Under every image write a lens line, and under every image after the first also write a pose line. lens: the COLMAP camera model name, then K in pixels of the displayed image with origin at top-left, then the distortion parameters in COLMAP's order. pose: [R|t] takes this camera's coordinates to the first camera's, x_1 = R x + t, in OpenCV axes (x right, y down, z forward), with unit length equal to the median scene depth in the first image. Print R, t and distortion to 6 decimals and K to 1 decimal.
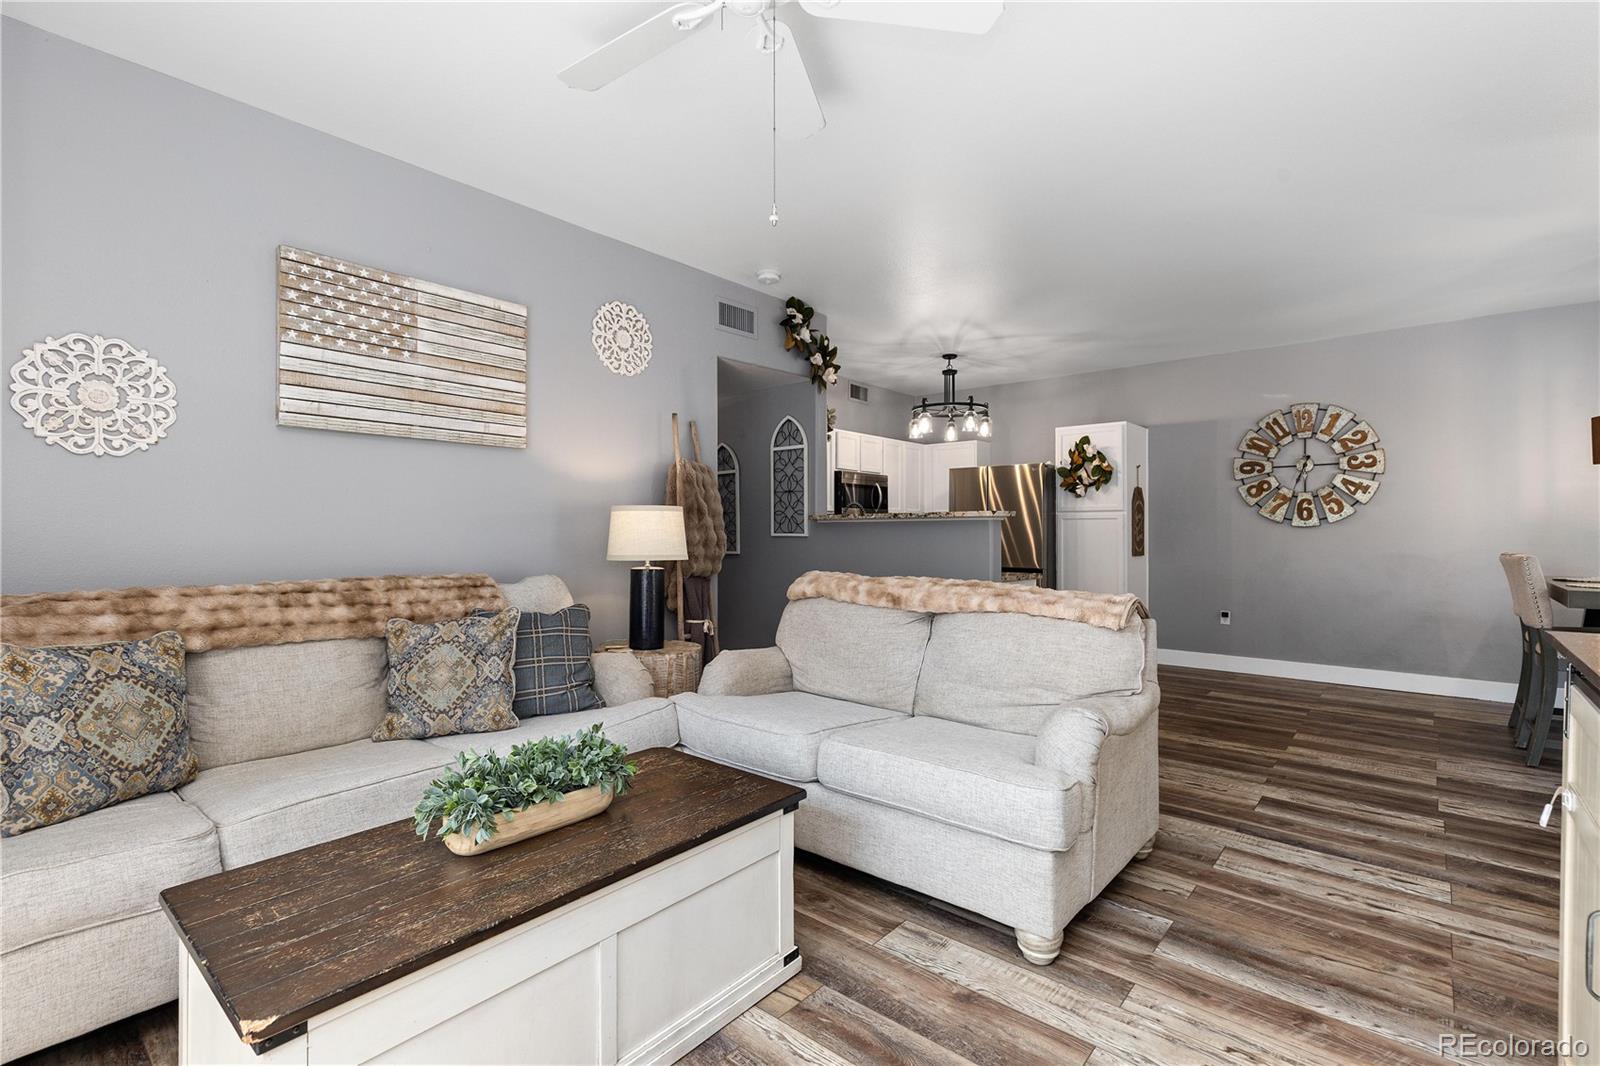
lens RADIAL K [[731.3, 0, 798.7], [0, 731.3, 522.5], [0, 0, 1]] dist [0.009062, -0.001424]
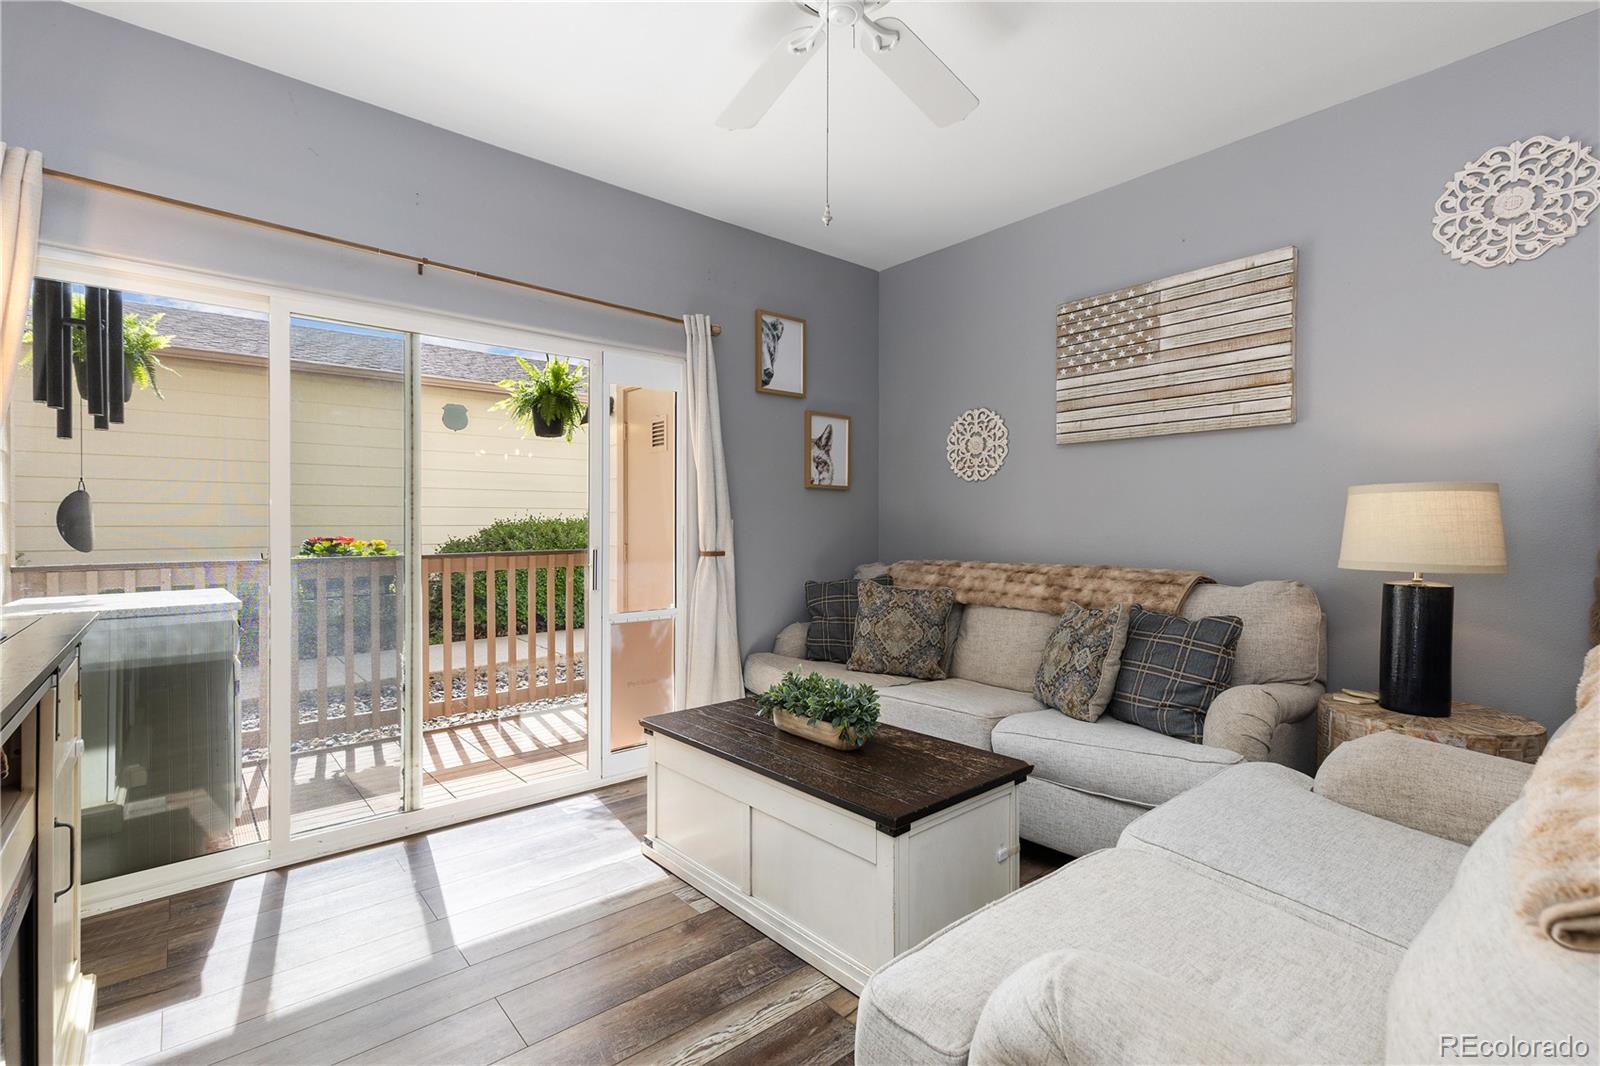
lens RADIAL K [[731.3, 0, 784.7], [0, 731.3, 523.8], [0, 0, 1]] dist [0.009062, -0.001424]
pose [[-0.169845, -0.007238, -0.985444, 0.450818], [0.013338, 0.999865, -0.009643, 0.009368], [0.985380, -0.014782, -0.169726, 0.512185]]
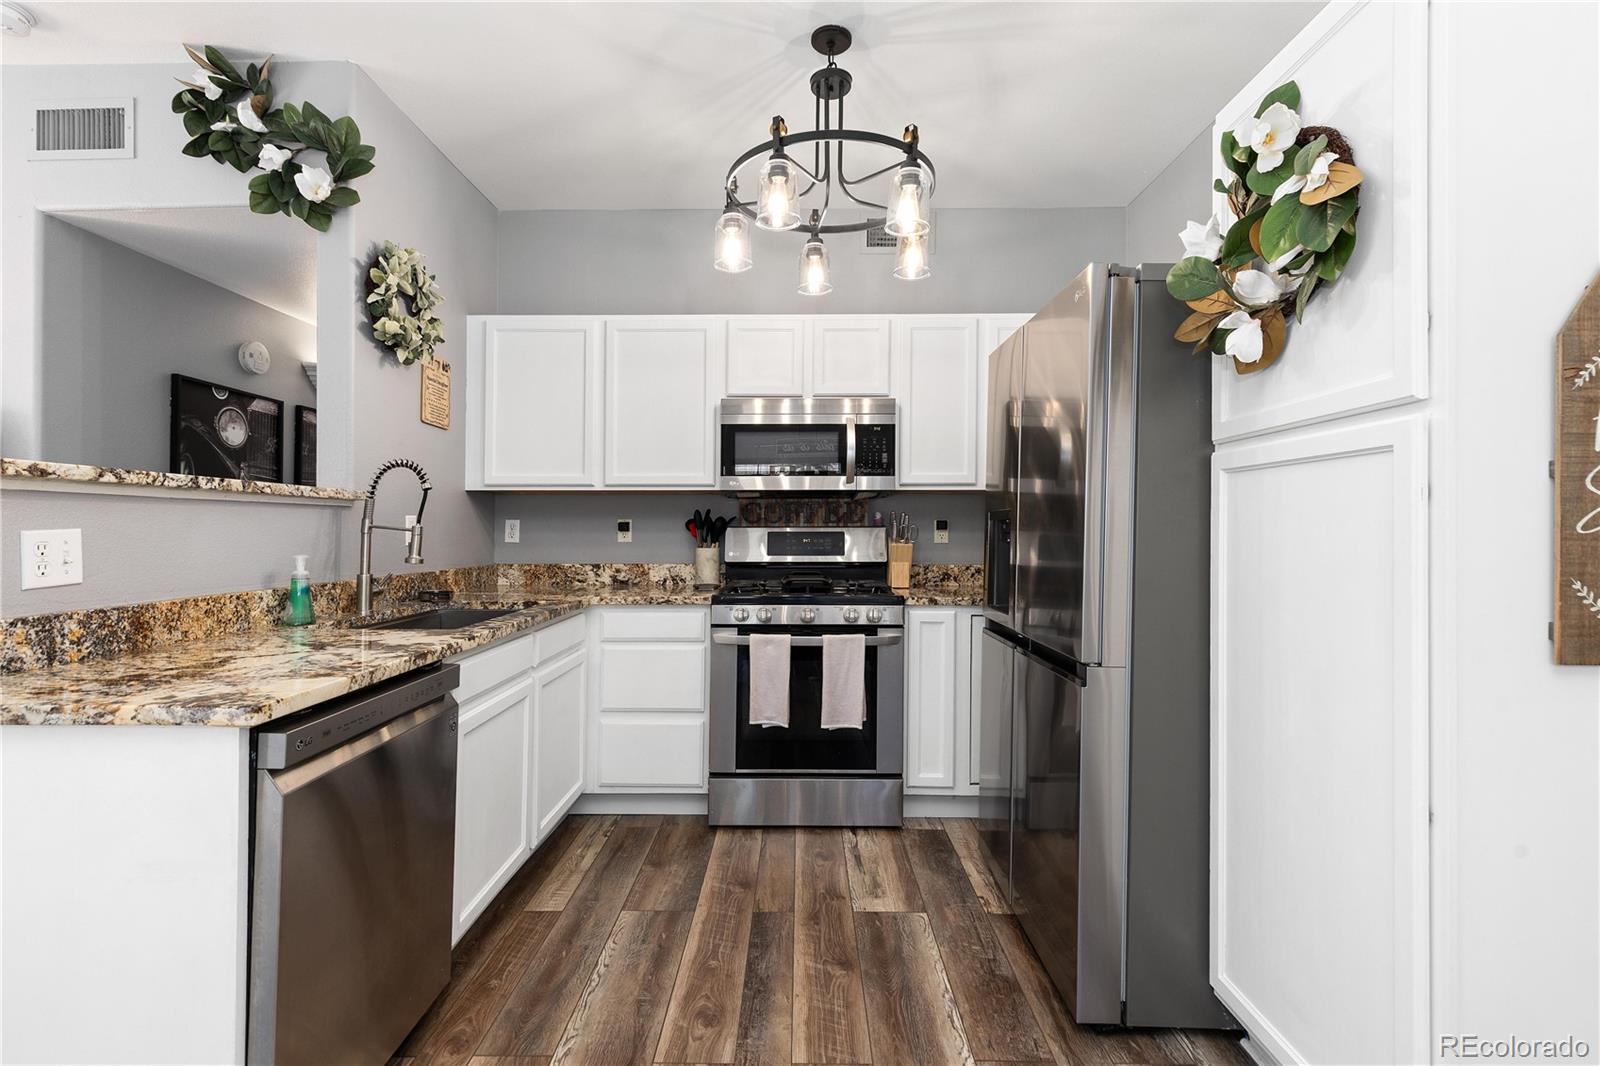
lens RADIAL K [[731.3, 0, 794.5], [0, 731.3, 518.3], [0, 0, 1]] dist [0.009062, -0.001424]
pose [[0.639156, -0.011796, -0.768987, 0.771748], [0.012760, 0.999907, -0.004732, 0.018206], [0.768972, -0.006788, 0.639247, 1.225994]]
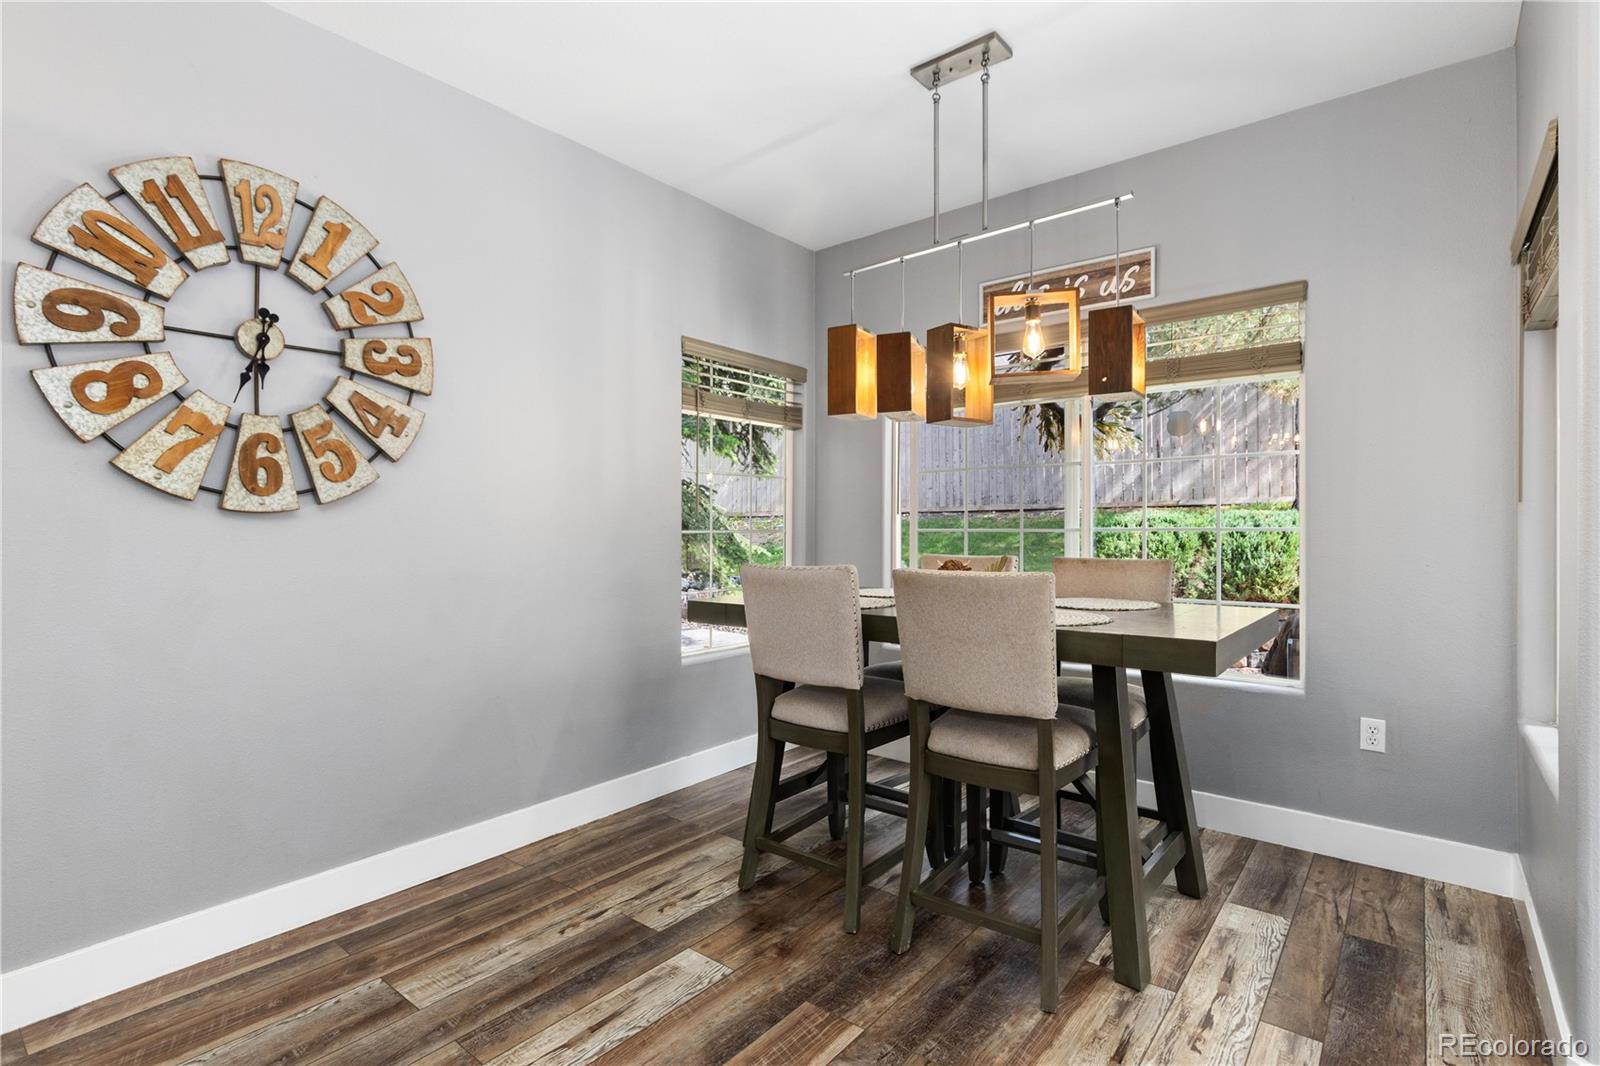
lens RADIAL K [[767.1, 0, 789.2], [0, 767.1, 524.7], [0, 0, 1]] dist [0.001851, -0.001205]
pose [[-0.017844, 0.003826, 0.999833, 0.471566], [-0.010074, 0.999941, -0.004006, 0.016073], [-0.999790, -0.010144, -0.017805, 1.131413]]
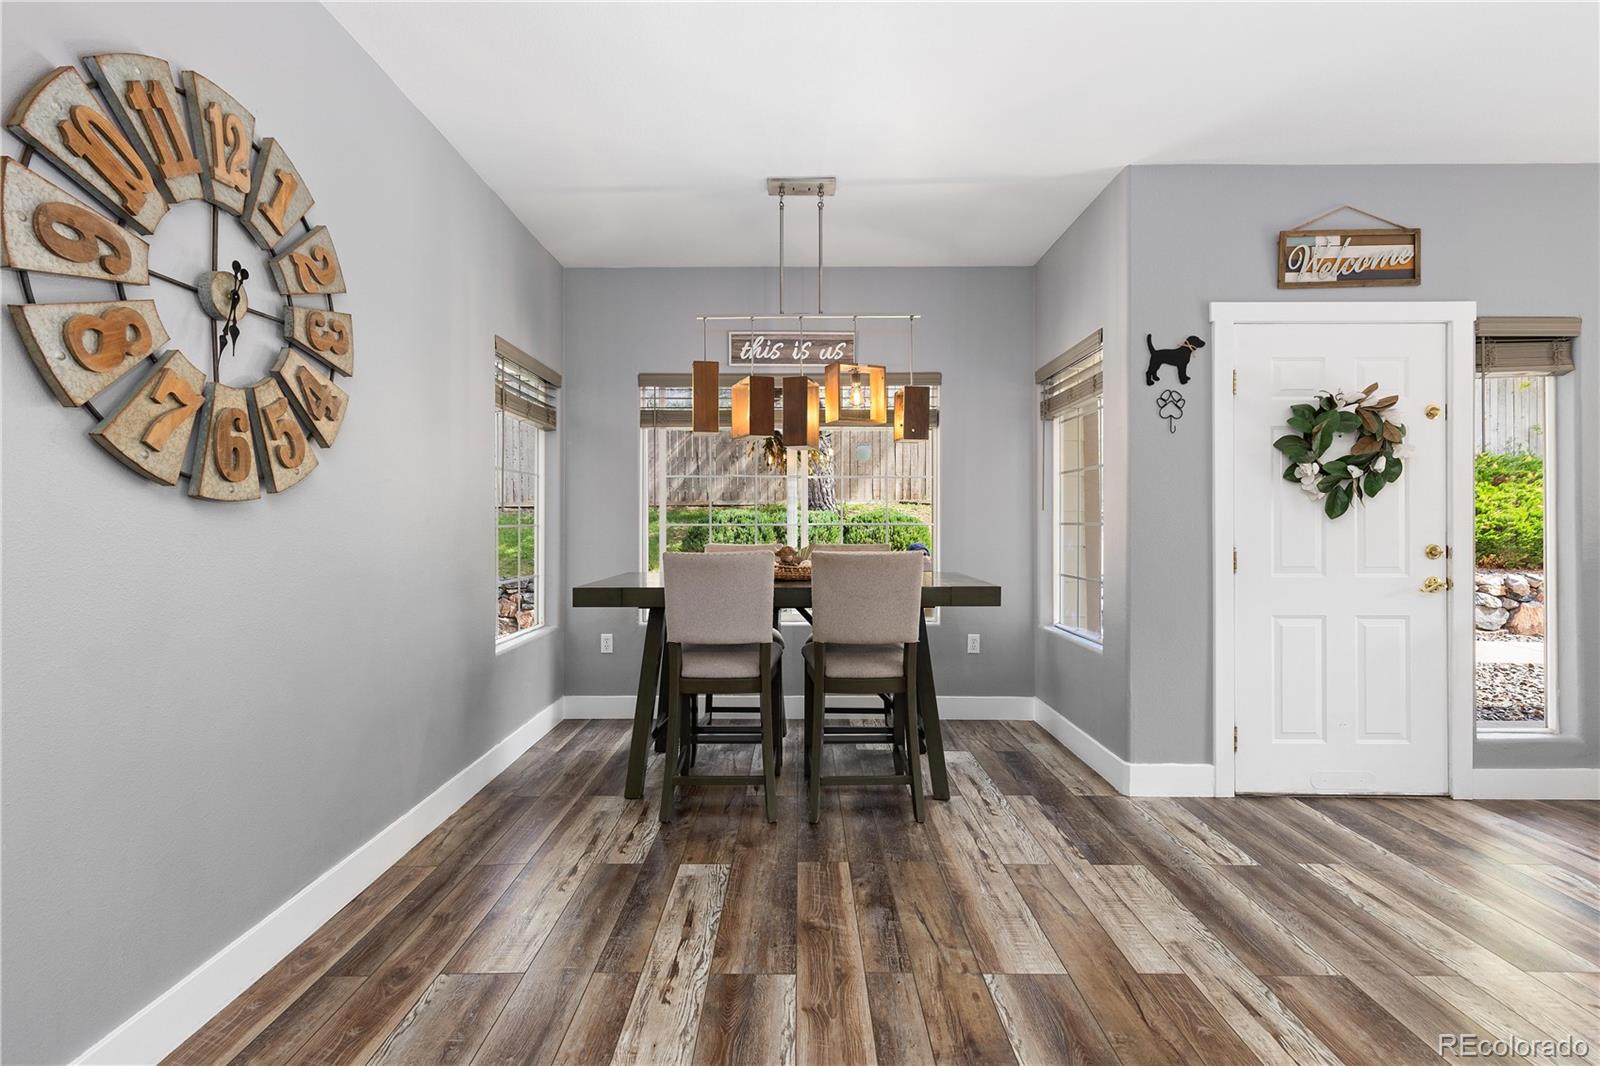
lens RADIAL K [[731.3, 0, 793.3], [0, 731.3, 523.3], [0, 0, 1]] dist [0.009062, -0.001424]
pose [[-0.644397, -0.000589, 0.764691, 0.467355], [-0.009820, 0.999924, -0.007505, 0.022056], [-0.764628, -0.012346, -0.644353, 1.534489]]
